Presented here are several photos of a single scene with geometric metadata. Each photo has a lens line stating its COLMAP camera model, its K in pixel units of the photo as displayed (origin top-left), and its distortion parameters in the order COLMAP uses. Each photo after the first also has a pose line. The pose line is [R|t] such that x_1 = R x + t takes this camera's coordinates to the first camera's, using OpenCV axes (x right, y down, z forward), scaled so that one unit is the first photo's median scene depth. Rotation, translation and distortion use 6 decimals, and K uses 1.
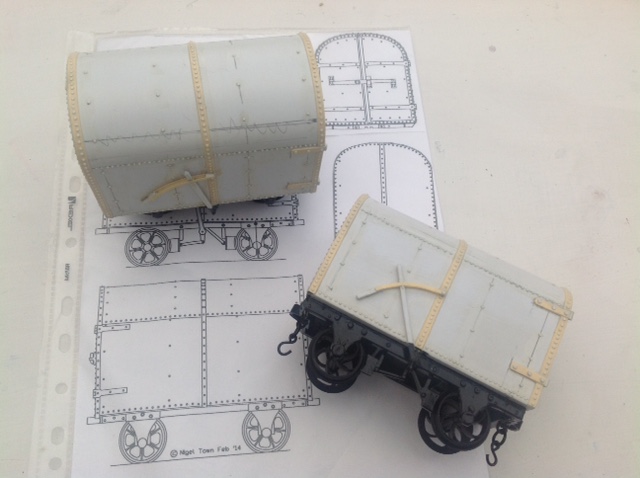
lens RADIAL K [[649.7, 0, 320.1], [0, 649.7, 215.7], [0, 0, 1]] dist [0.024888, -0.016670]
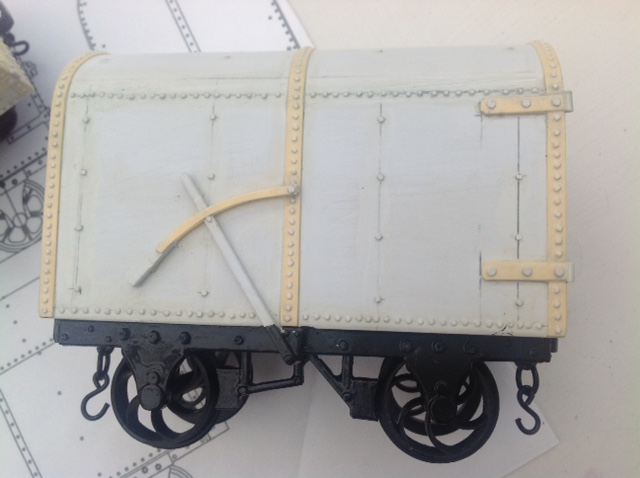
lens RADIAL K [[641.5, 0, 336.9], [0, 641.5, 238.5], [0, 0, 1]] dist [0.204459, -0.601480]
pose [[0.883859, -0.454581, -0.110227, 0.247708], [0.466335, 0.838020, 0.283291, 0.033504], [-0.036406, -0.301791, 0.952679, 0.547636]]
